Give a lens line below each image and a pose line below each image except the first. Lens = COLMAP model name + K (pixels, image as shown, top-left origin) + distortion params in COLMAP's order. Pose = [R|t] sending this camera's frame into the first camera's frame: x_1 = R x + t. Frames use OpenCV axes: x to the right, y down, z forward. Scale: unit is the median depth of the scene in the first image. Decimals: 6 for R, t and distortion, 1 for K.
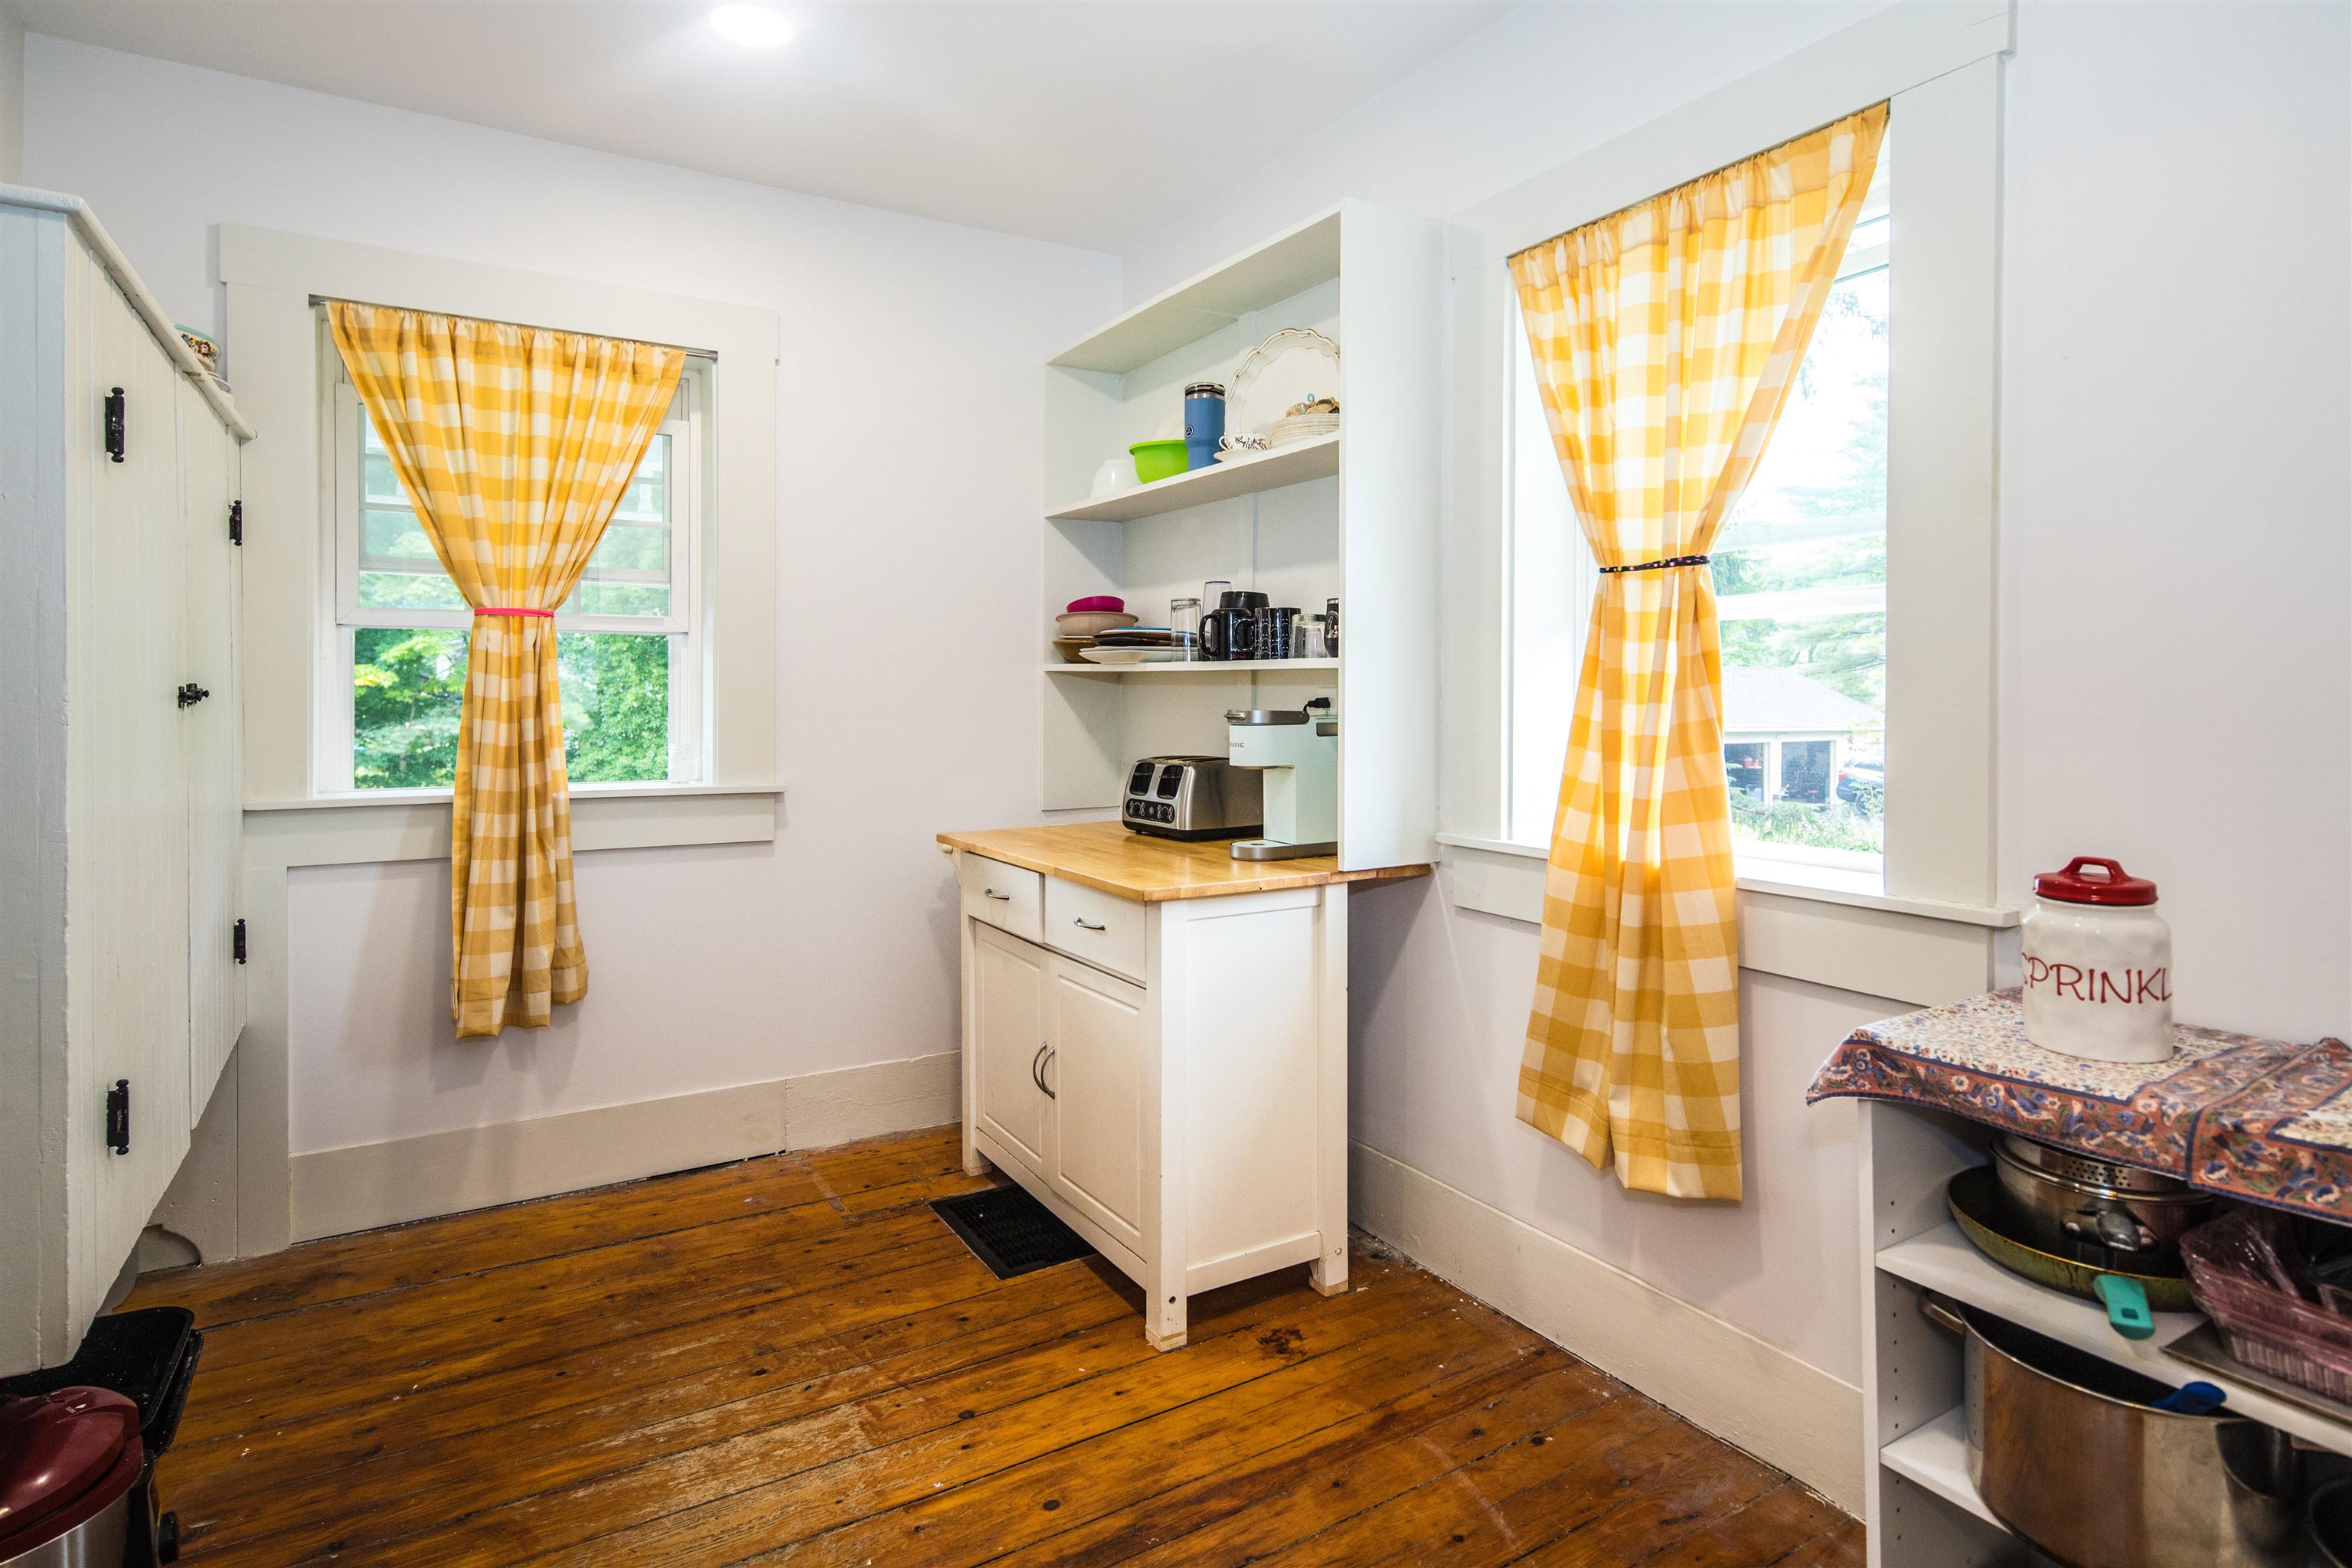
lens RADIAL K [[1173.3, 0, 1134.5], [0, 1173.3, 685.5], [0, 0, 1]] dist [0.004886, 0.001946]
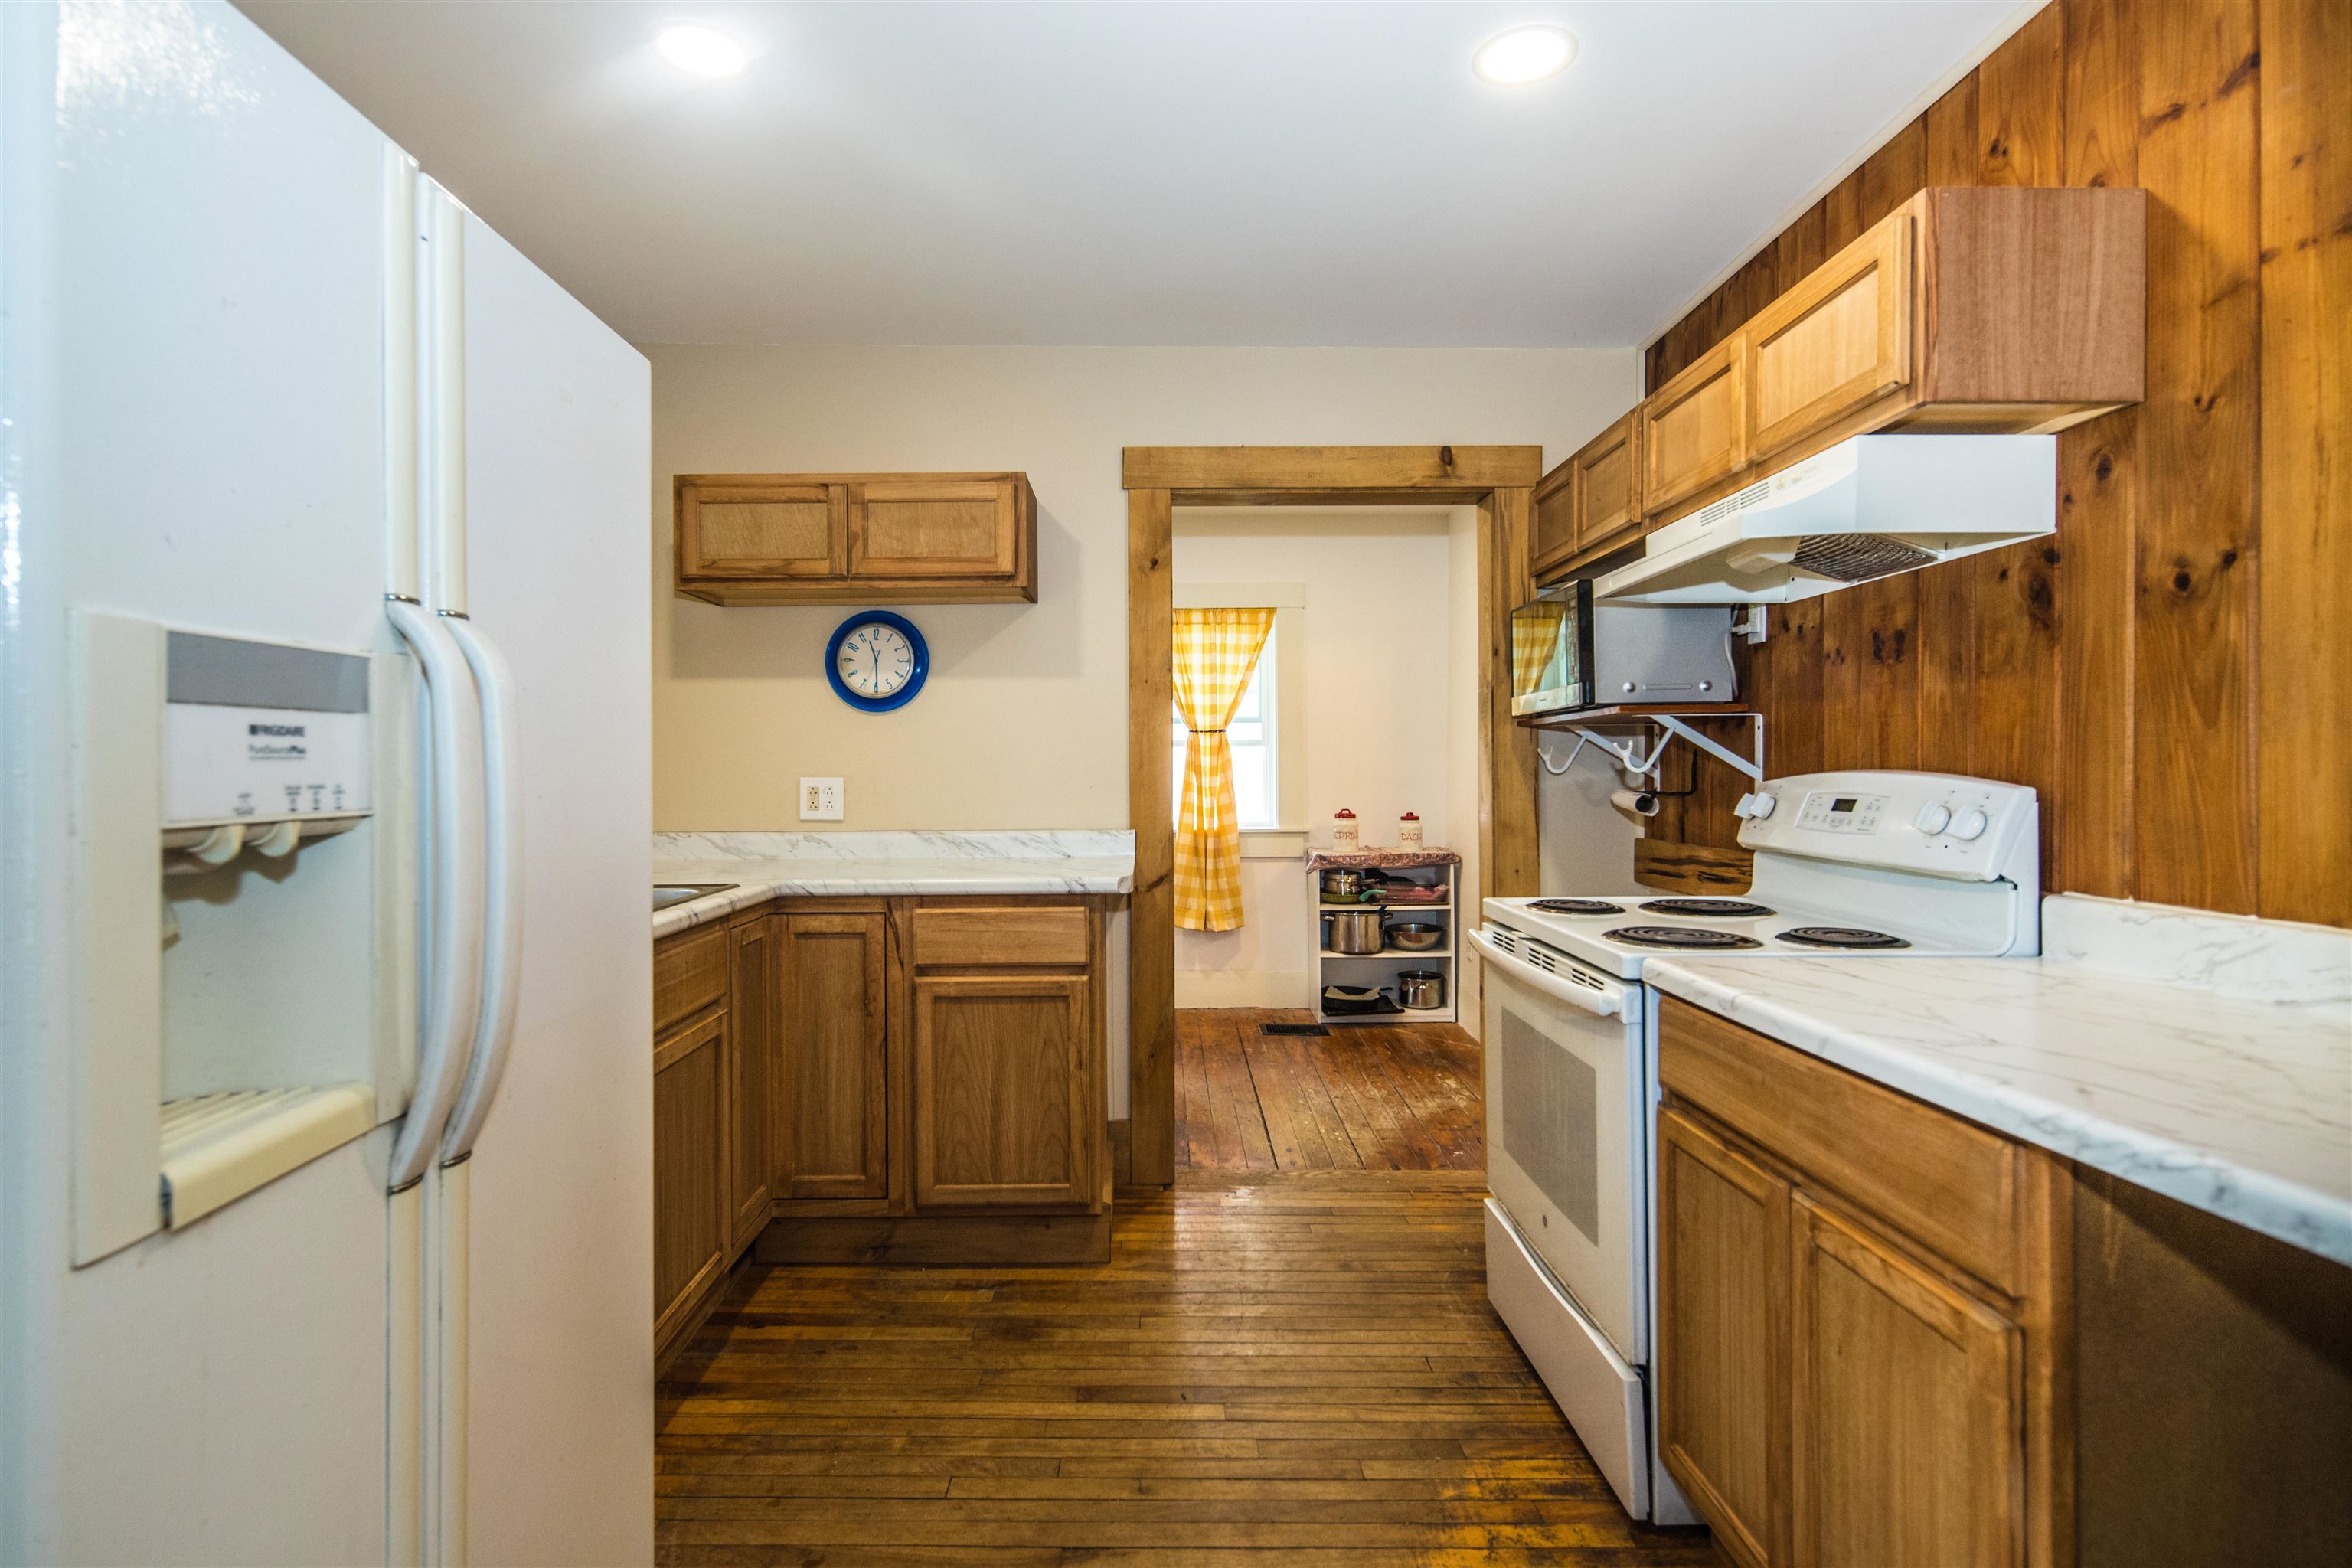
lens RADIAL K [[1219.2, 0, 1161.6], [0, 1219.2, 775.4], [0, 0, 1]] dist [0.000713, 0.000042]
pose [[0.518648, -0.006100, 0.854966, -2.373649], [0.003213, 0.999981, 0.005185, -0.004956], [-0.854982, 0.000058, 0.518658, -0.544902]]
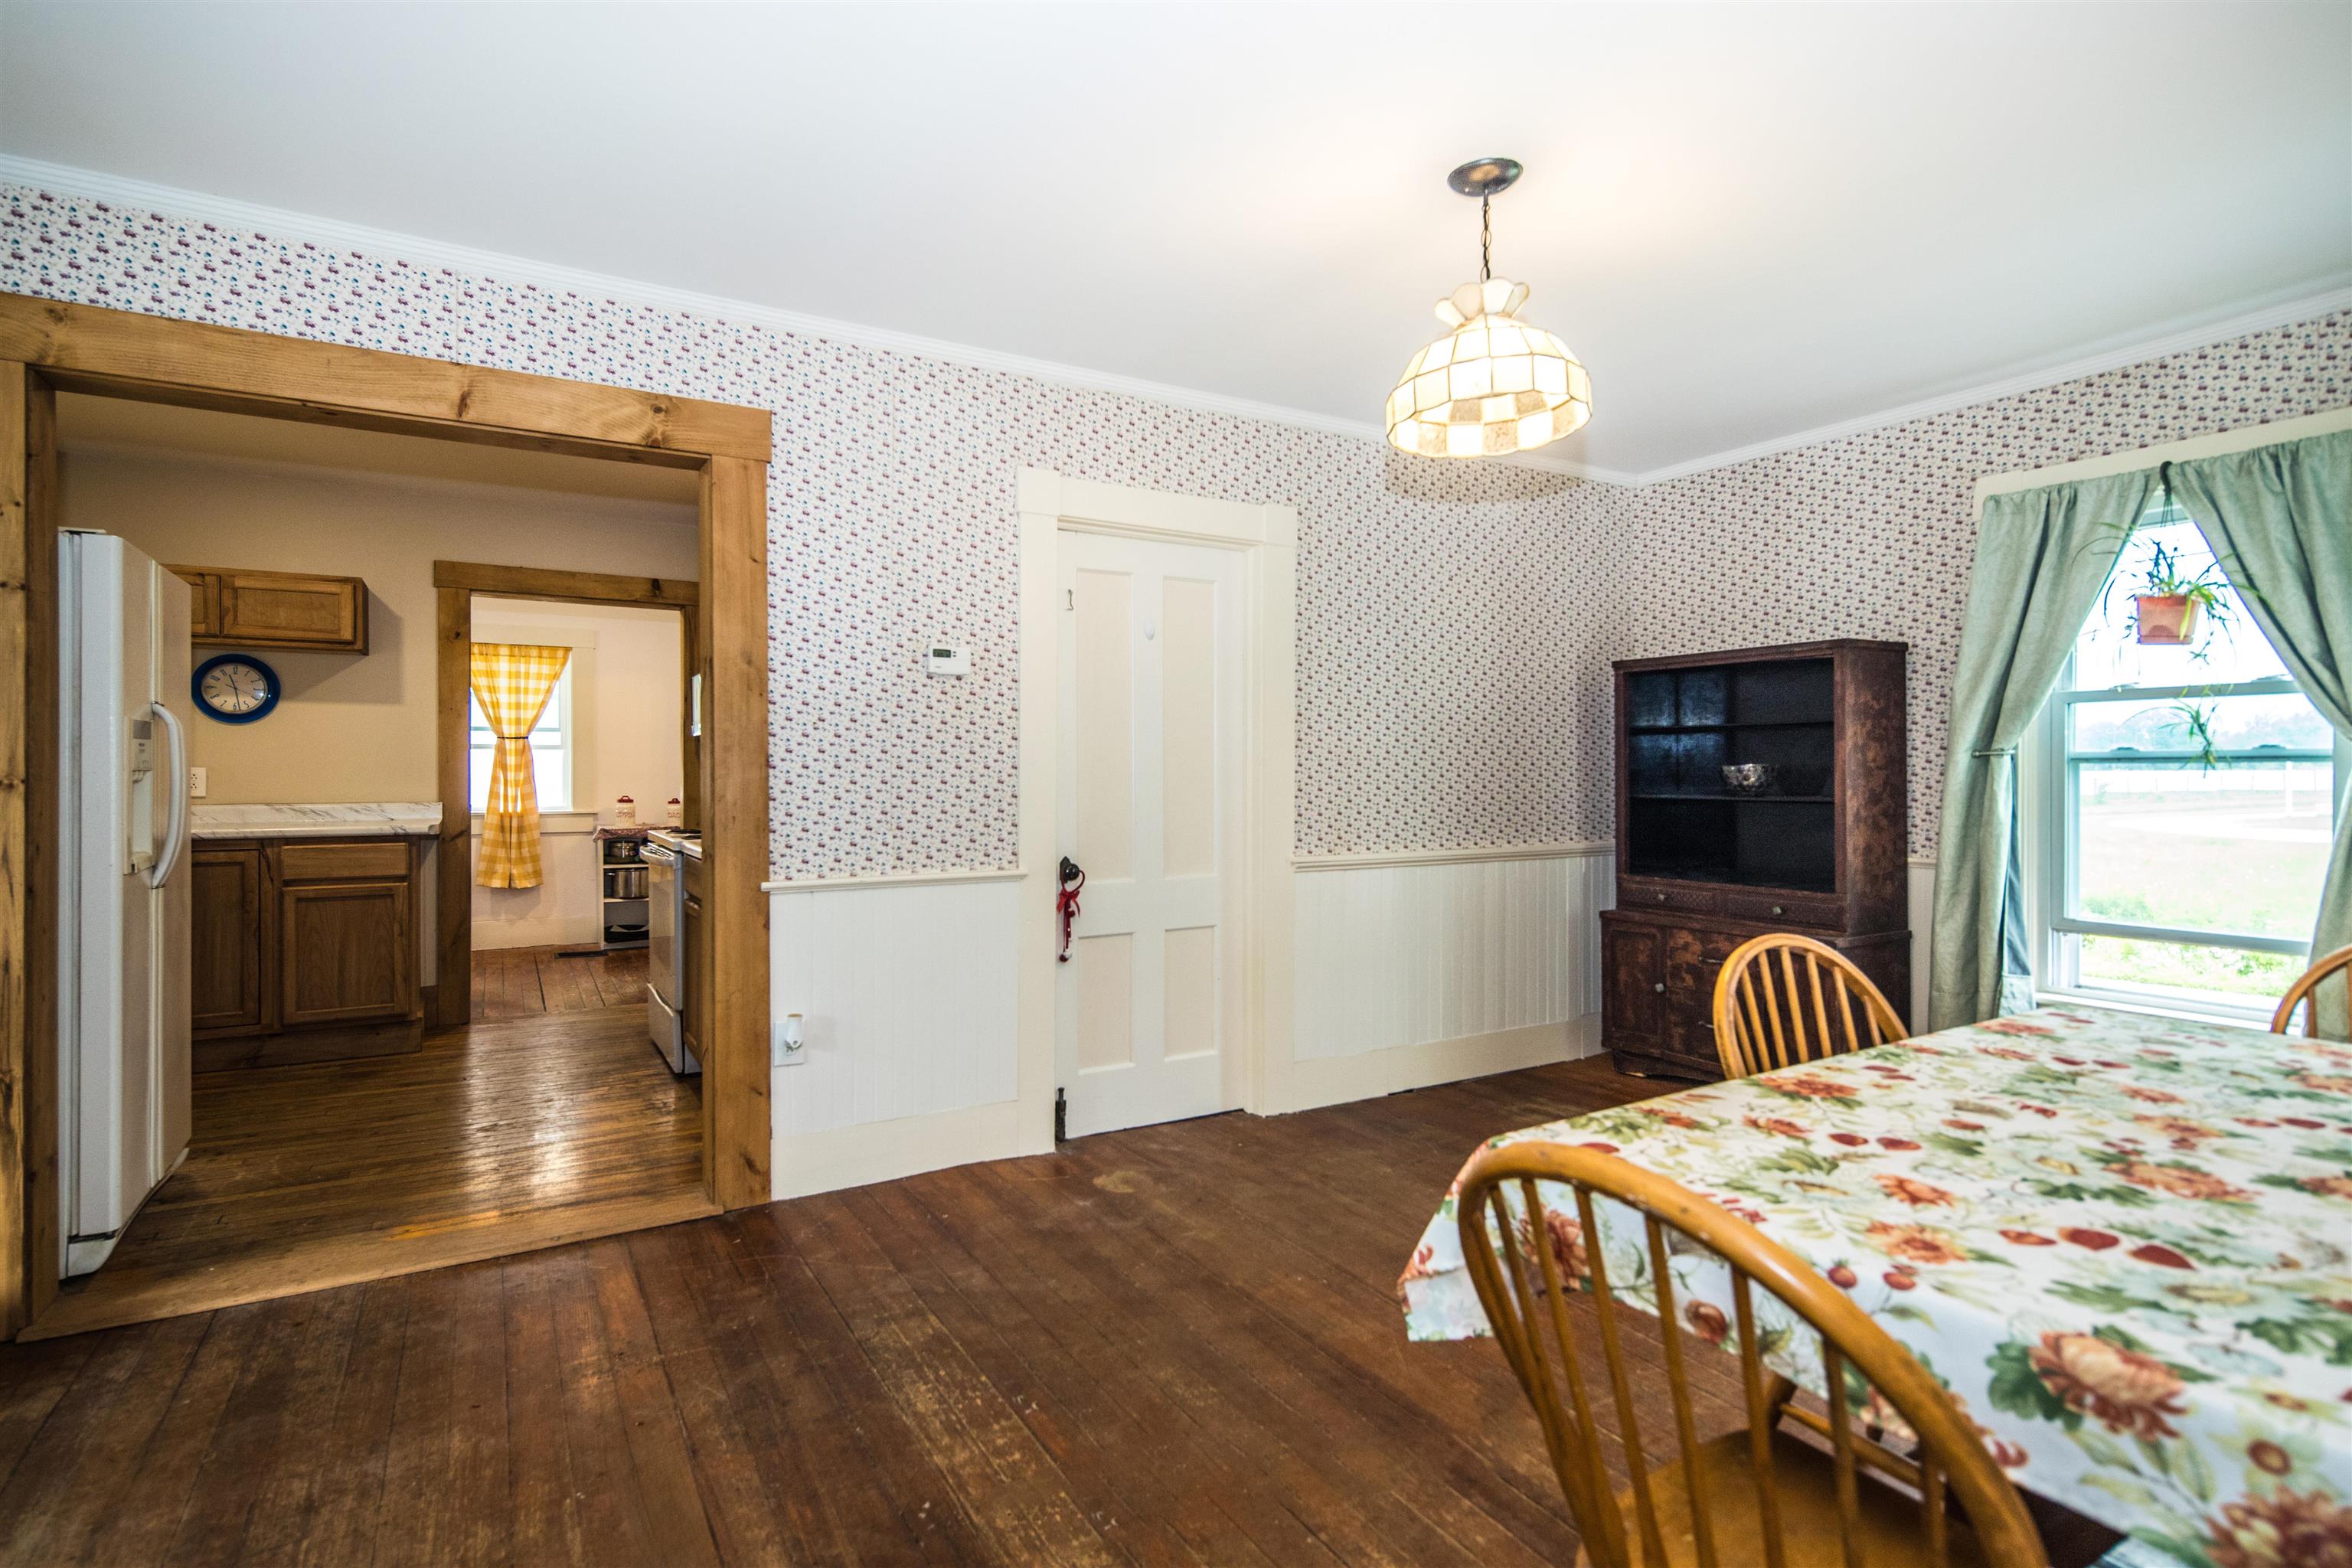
lens RADIAL K [[1173.3, 0, 1163.9], [0, 1173.3, 778.9], [0, 0, 1]] dist [0.004886, 0.001946]
pose [[0.028525, -0.004486, 0.999583, -3.590423], [-0.004112, 0.999981, 0.004605, 0.010986], [-0.999585, -0.004242, 0.028506, -1.366454]]
